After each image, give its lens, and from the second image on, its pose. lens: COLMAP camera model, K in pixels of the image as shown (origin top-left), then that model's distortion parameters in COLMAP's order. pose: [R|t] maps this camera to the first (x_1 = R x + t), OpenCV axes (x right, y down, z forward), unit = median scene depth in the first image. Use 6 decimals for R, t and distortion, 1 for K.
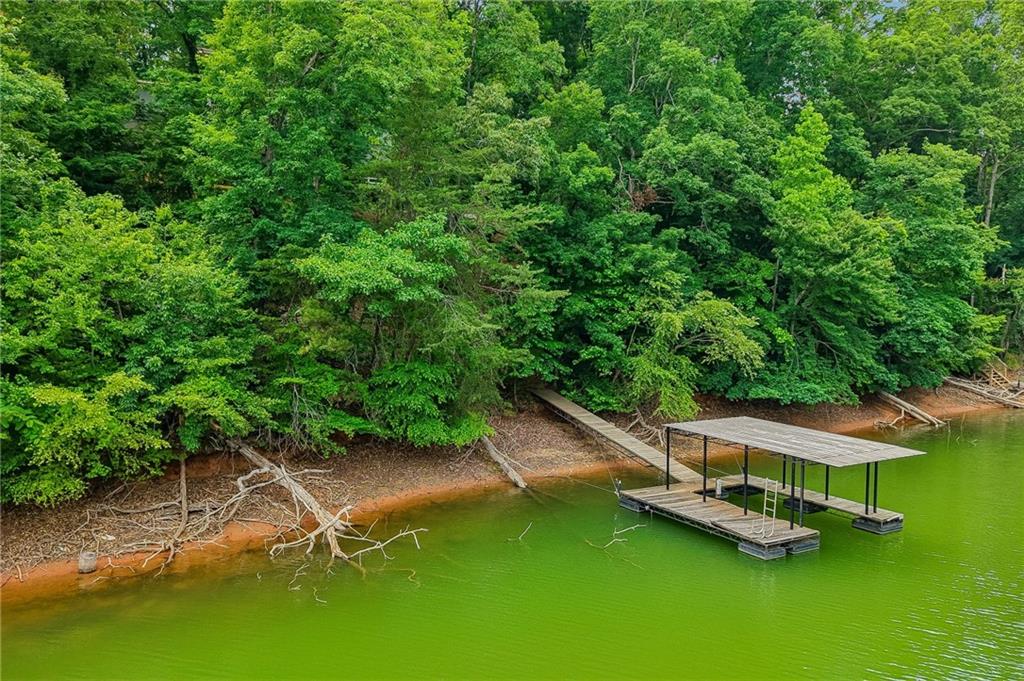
lens RADIAL K [[814.3, 0, 510.3], [0, 814.3, 339.0], [0, 0, 1]] dist [-0.006993, -0.024614]
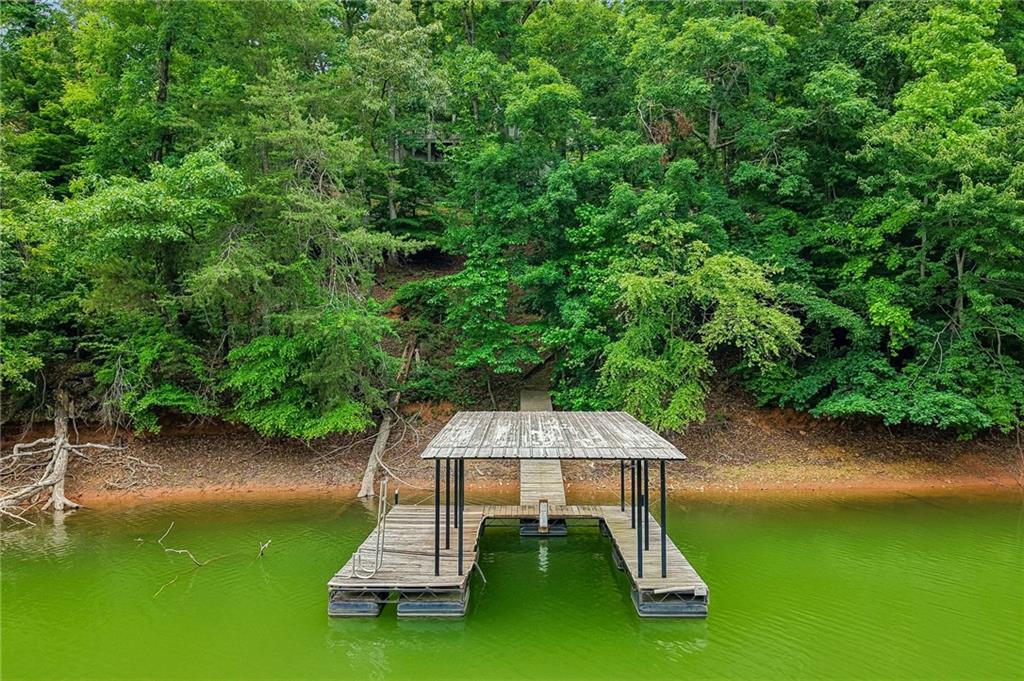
lens RADIAL K [[814.3, 0, 512.1], [0, 814.3, 342.5], [0, 0, 1]] dist [-0.006993, -0.024614]
pose [[0.855522, -0.010665, -0.517657, 0.552044], [-0.017382, 0.998633, -0.049301, 0.074438], [0.517475, 0.051176, 0.854166, 0.410816]]
